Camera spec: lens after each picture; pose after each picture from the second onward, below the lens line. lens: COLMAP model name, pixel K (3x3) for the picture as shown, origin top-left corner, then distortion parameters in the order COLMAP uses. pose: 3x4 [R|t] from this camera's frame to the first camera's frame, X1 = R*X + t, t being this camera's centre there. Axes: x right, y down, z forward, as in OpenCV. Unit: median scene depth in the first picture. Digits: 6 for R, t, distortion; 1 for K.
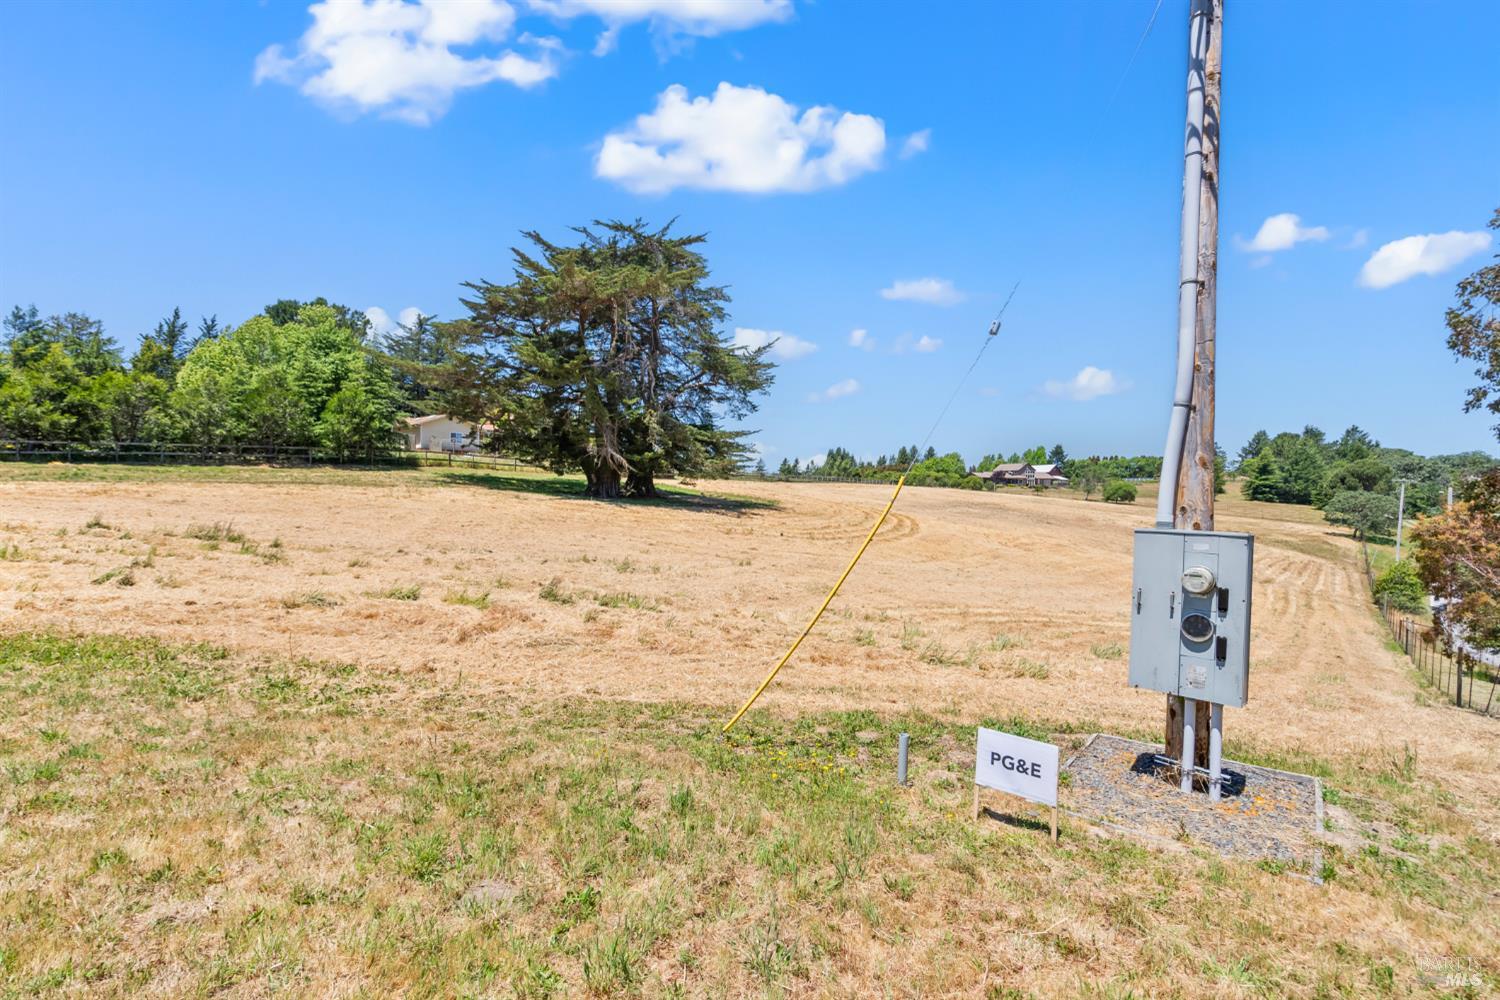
lens RADIAL K [[681.9, 0, 747.5], [0, 681.9, 498.0], [0, 0, 1]] dist [-0.003504, 0.000145]
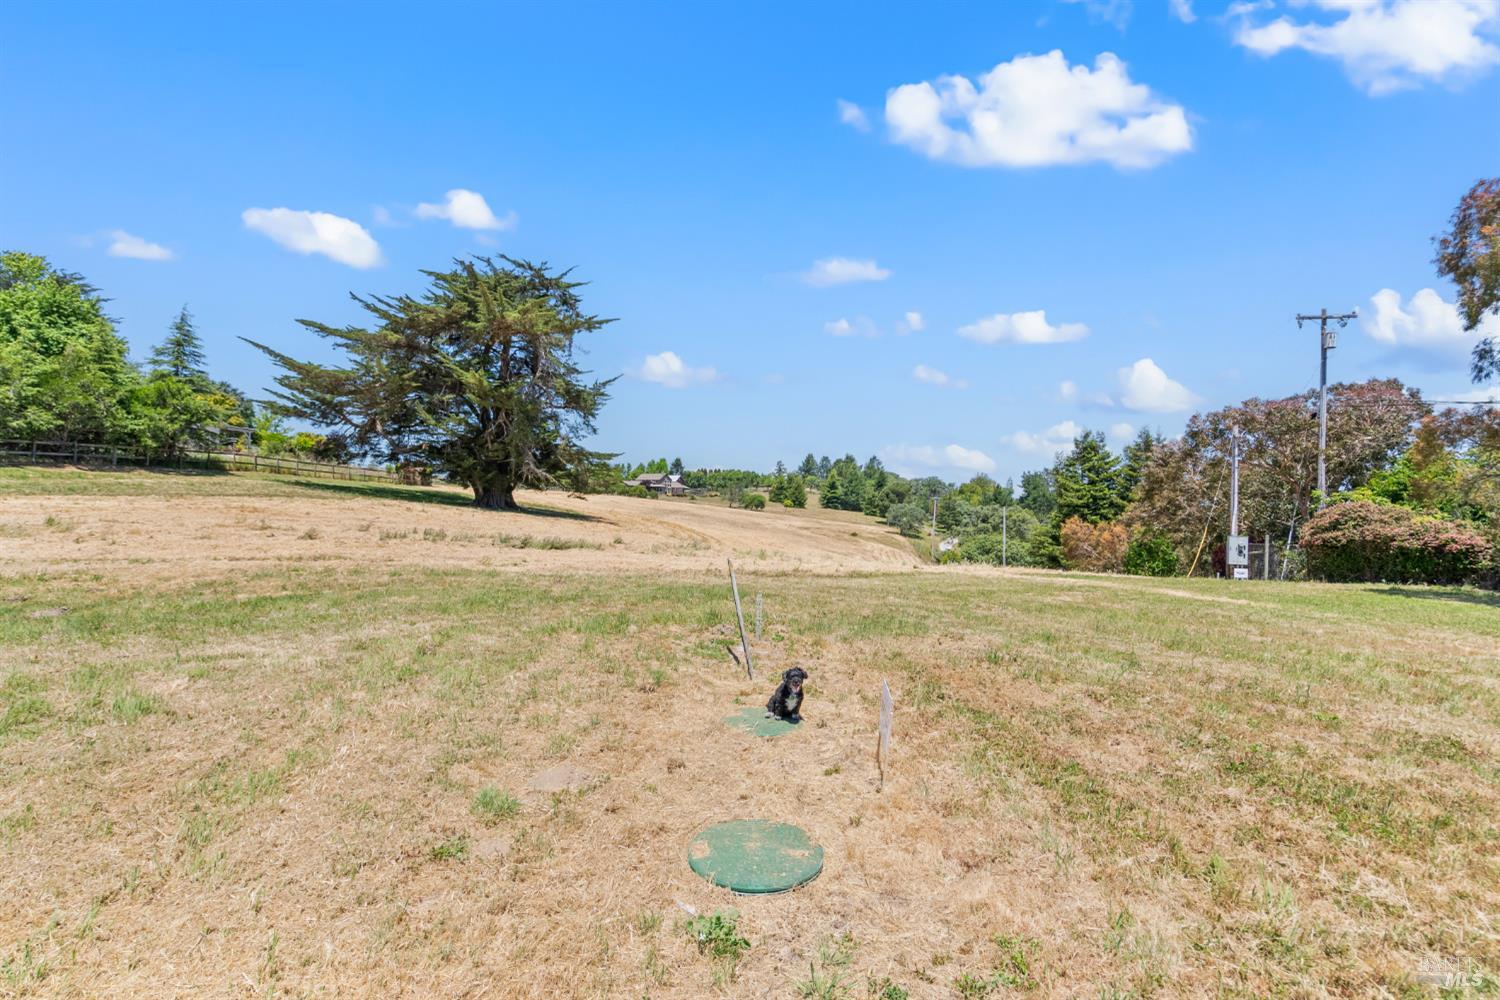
lens RADIAL K [[681.9, 0, 754.8], [0, 681.9, 503.5], [0, 0, 1]] dist [-0.003504, 0.000145]
pose [[0.820154, 0.010058, 0.572055, -0.161267], [-0.012954, 0.999916, 0.000990, -0.005242], [-0.571997, -0.008222, 0.820215, -0.039365]]
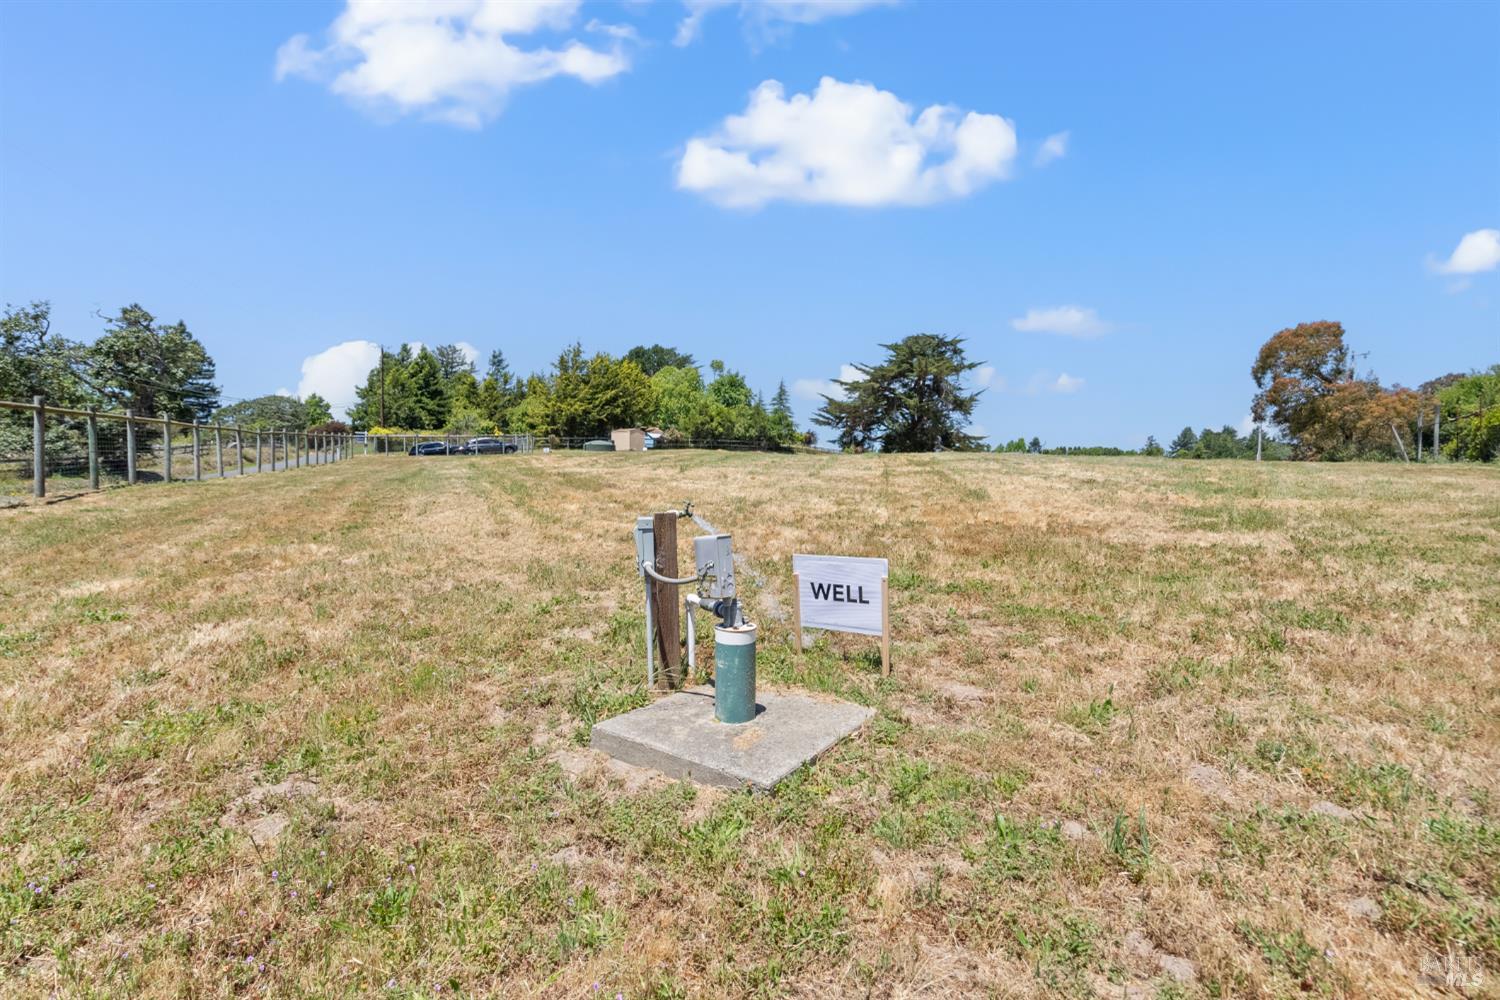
lens RADIAL K [[681.9, 0, 750.1], [0, 681.9, 495.9], [0, 0, 1]] dist [-0.003504, 0.000145]
pose [[0.995752, 0.003463, 0.092012, -0.292706], [-0.005195, 0.999814, 0.018586, 0.014604], [-0.091931, -0.018985, 0.995584, -0.316488]]
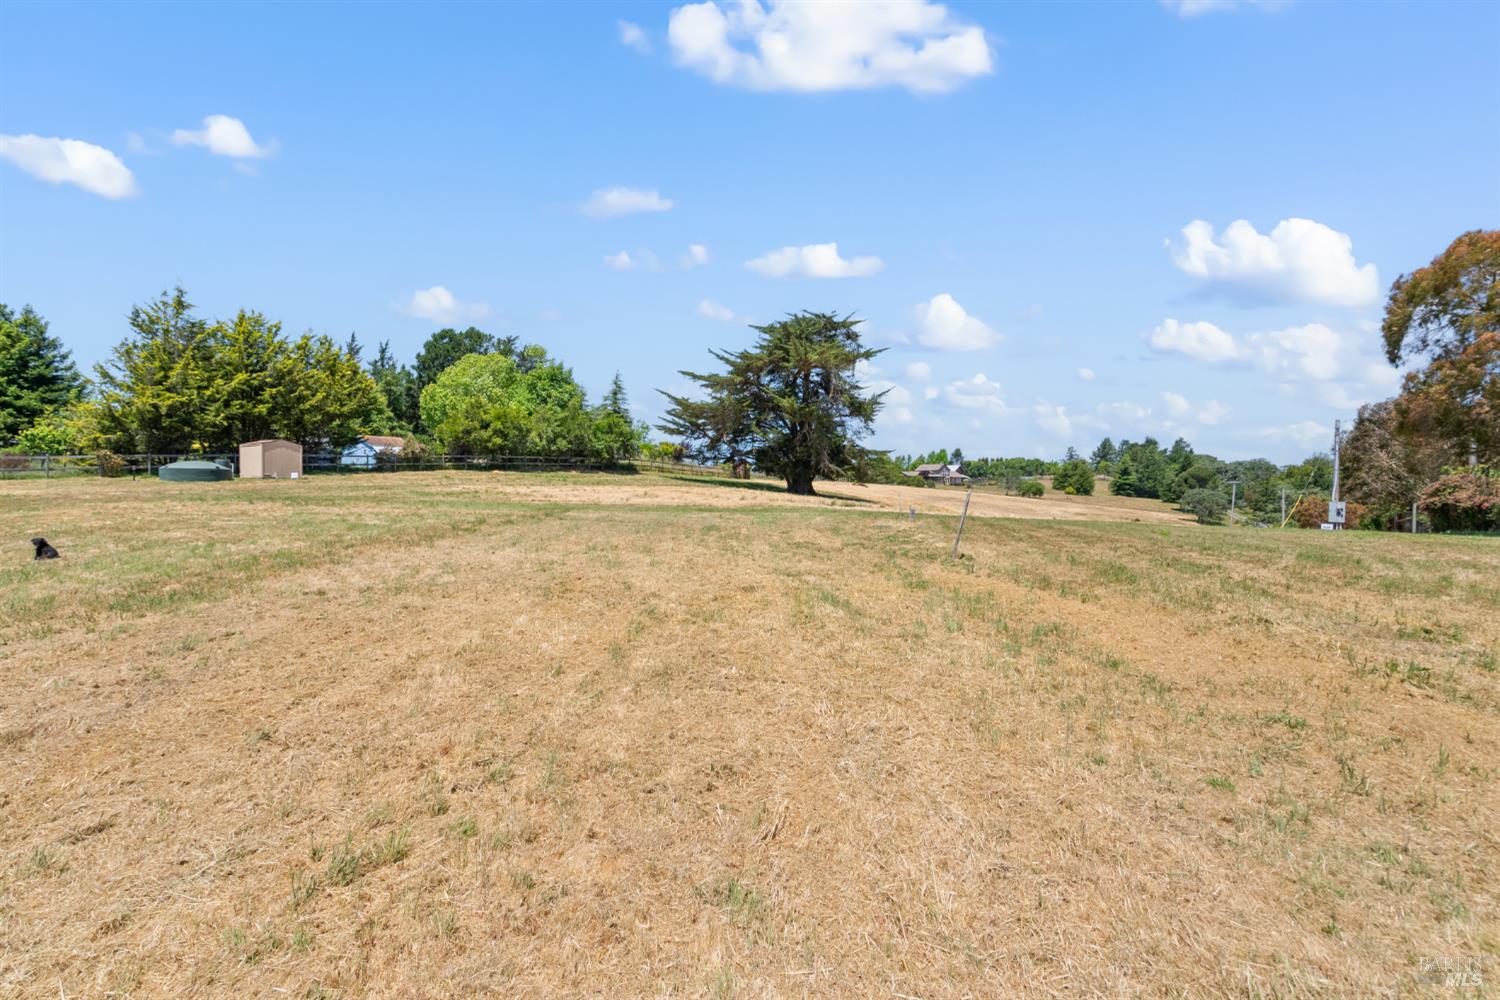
lens RADIAL K [[681.9, 0, 753.2], [0, 681.9, 499.1], [0, 0, 1]] dist [-0.003504, 0.000145]
pose [[0.980768, -0.001319, 0.195170, -0.198172], [-0.000644, 0.999950, 0.009996, -0.001851], [-0.195174, -0.009930, 0.980718, -0.143076]]
